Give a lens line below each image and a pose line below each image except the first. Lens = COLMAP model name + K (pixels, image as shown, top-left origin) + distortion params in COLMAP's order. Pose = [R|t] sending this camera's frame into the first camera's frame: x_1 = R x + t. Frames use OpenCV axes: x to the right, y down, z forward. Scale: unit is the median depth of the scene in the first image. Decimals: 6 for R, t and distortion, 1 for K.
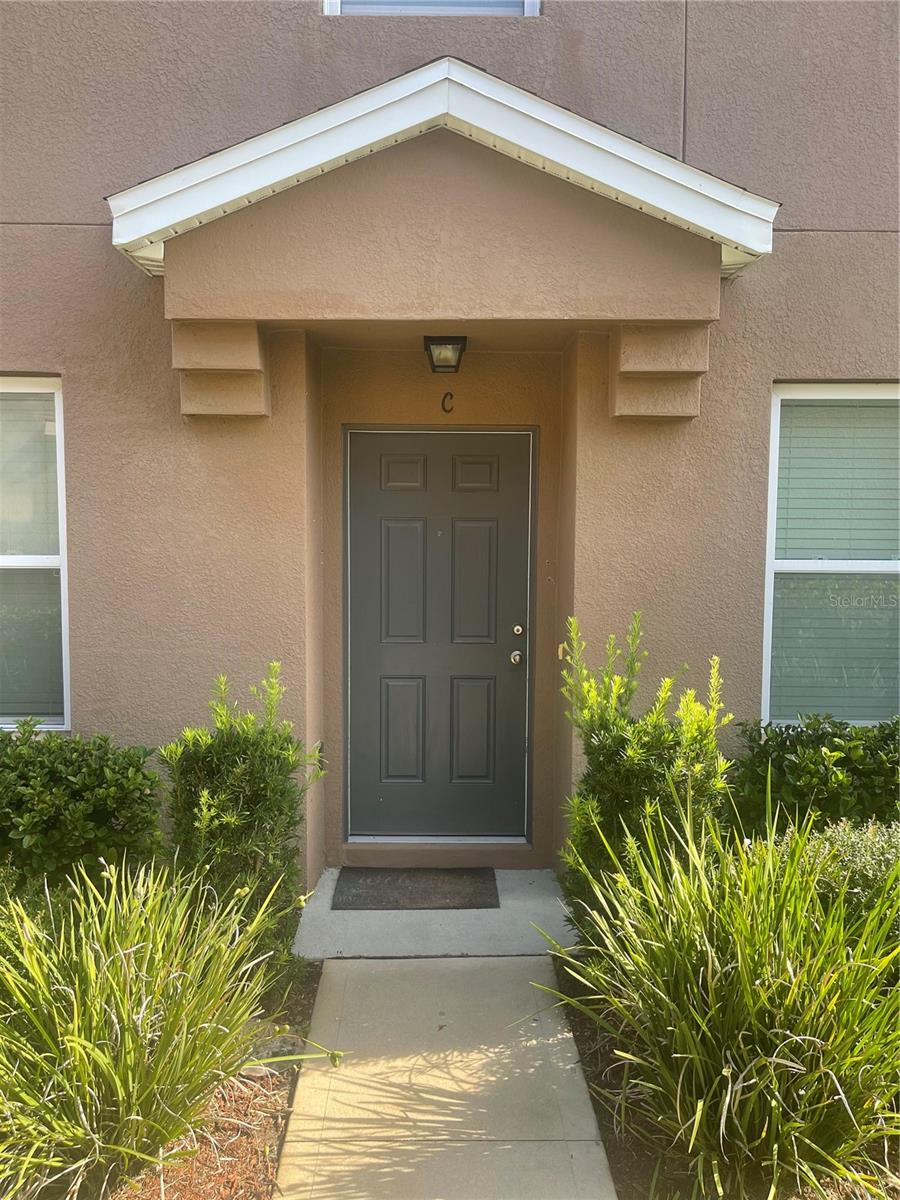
lens RADIAL K [[909.0, 0, 445.6], [0, 909.0, 604.9], [0, 0, 1]] dist [0.010944, -0.034402]
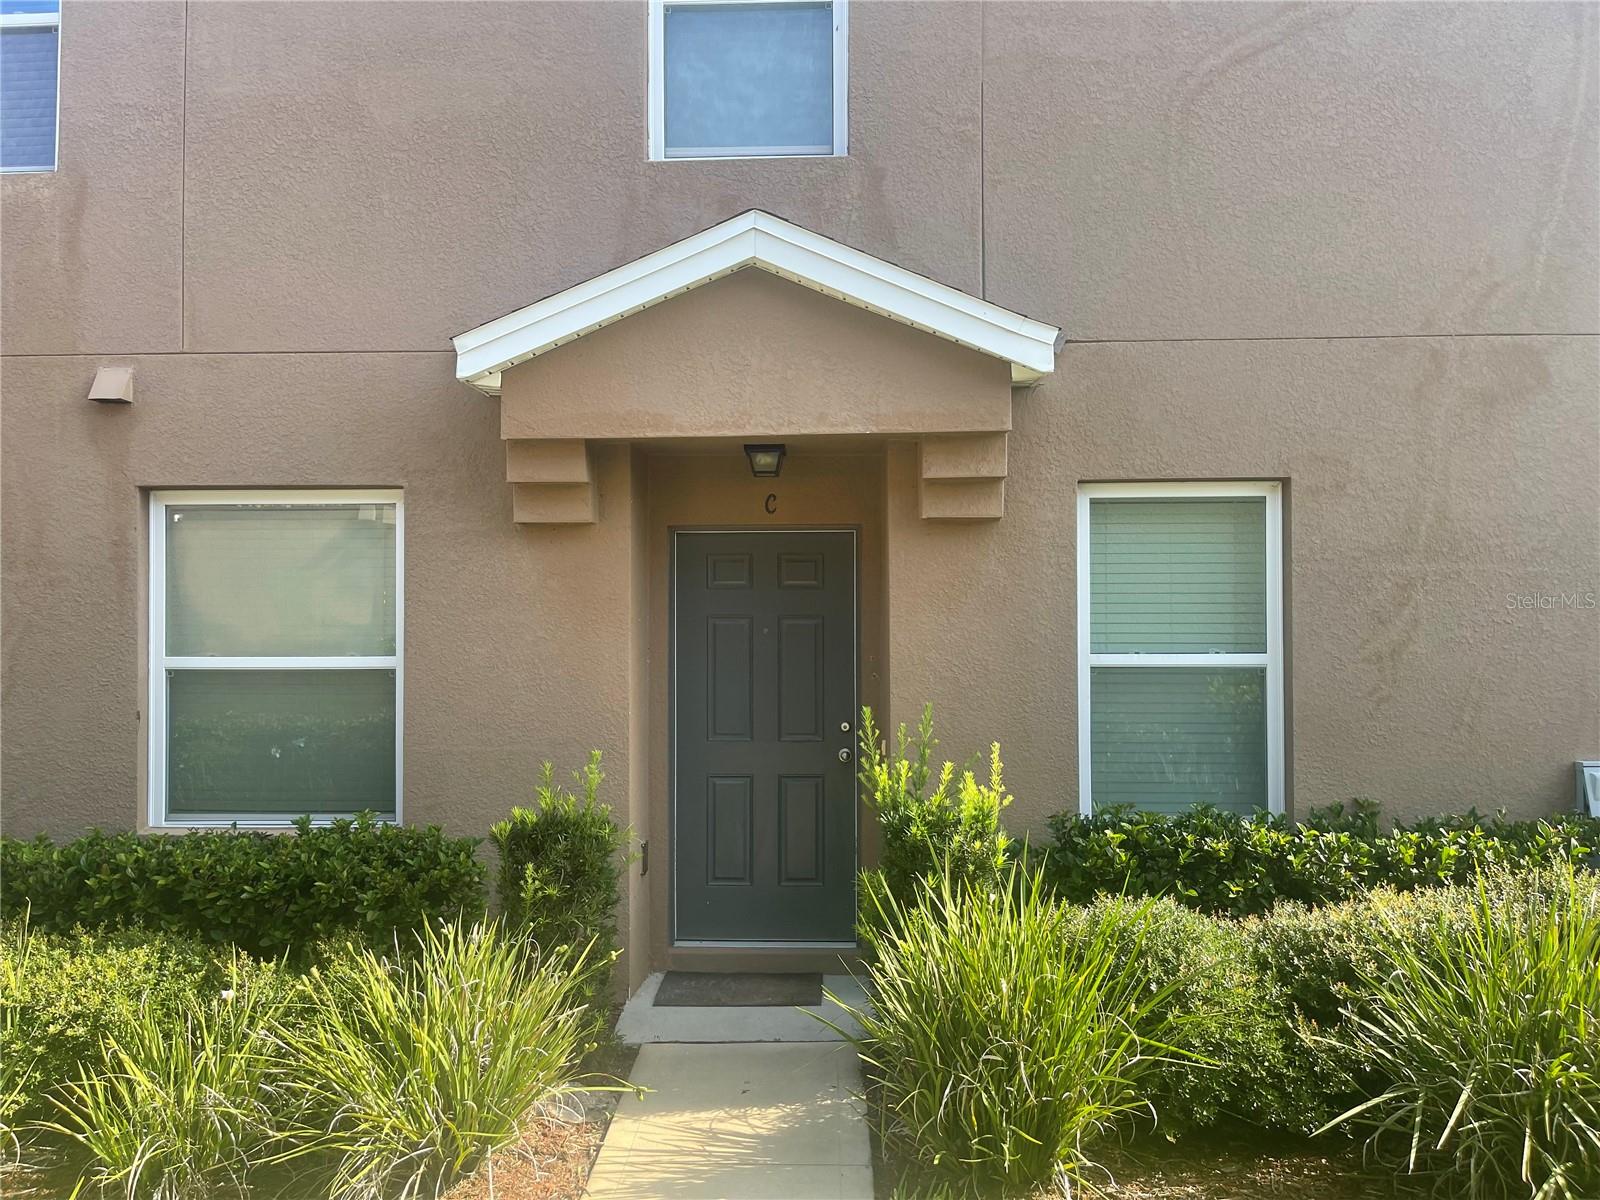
lens RADIAL K [[1212.0, 0, 803.7], [0, 1212.0, 598.4], [0, 0, 1]] dist [0.010944, -0.034402]
pose [[0.999147, -0.011337, -0.039707, 0.110066], [0.007273, 0.994855, -0.101043, 0.026235], [0.040648, 0.100668, 0.994089, -0.413322]]
